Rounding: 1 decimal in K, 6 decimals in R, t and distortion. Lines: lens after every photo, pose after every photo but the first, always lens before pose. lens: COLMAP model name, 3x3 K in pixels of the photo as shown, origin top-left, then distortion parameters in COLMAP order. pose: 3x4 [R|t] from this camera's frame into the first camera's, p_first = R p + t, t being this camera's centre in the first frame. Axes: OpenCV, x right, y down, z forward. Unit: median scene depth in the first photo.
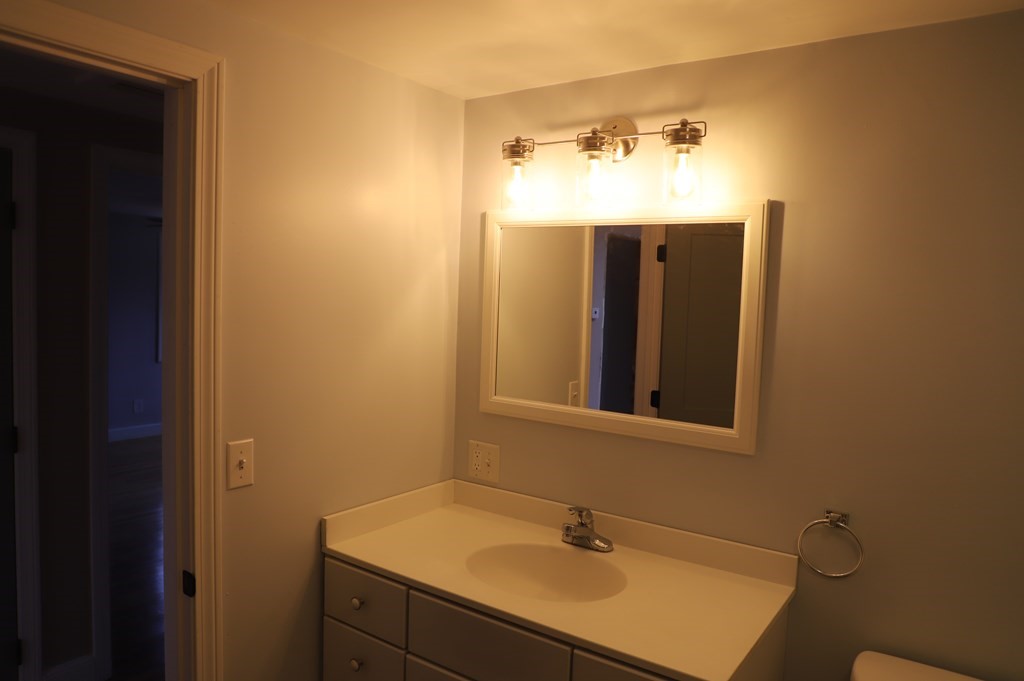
lens RADIAL K [[690.8, 0, 512.0], [0, 690.8, 340.5], [0, 0, 1]] dist [-0.077887, 0.038201]
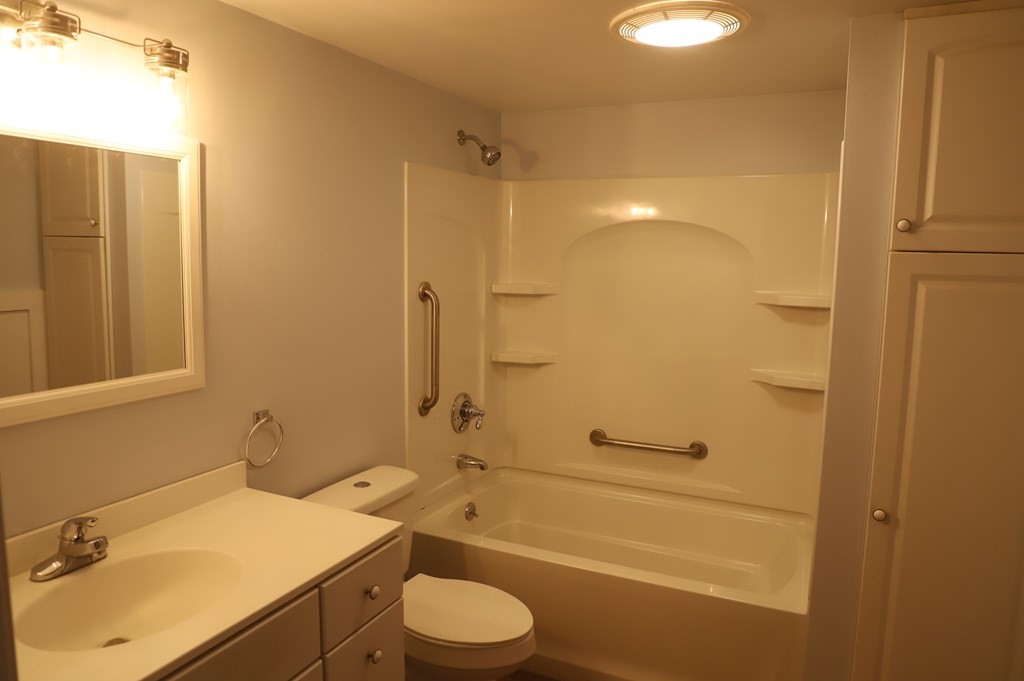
lens RADIAL K [[690.8, 0, 512.0], [0, 690.8, 340.5], [0, 0, 1]] dist [-0.077887, 0.038201]
pose [[-0.160637, -0.148385, 0.975796, -0.761449], [0.056599, 0.985623, 0.159197, -0.047723], [-0.985389, 0.080802, -0.149929, 0.677726]]
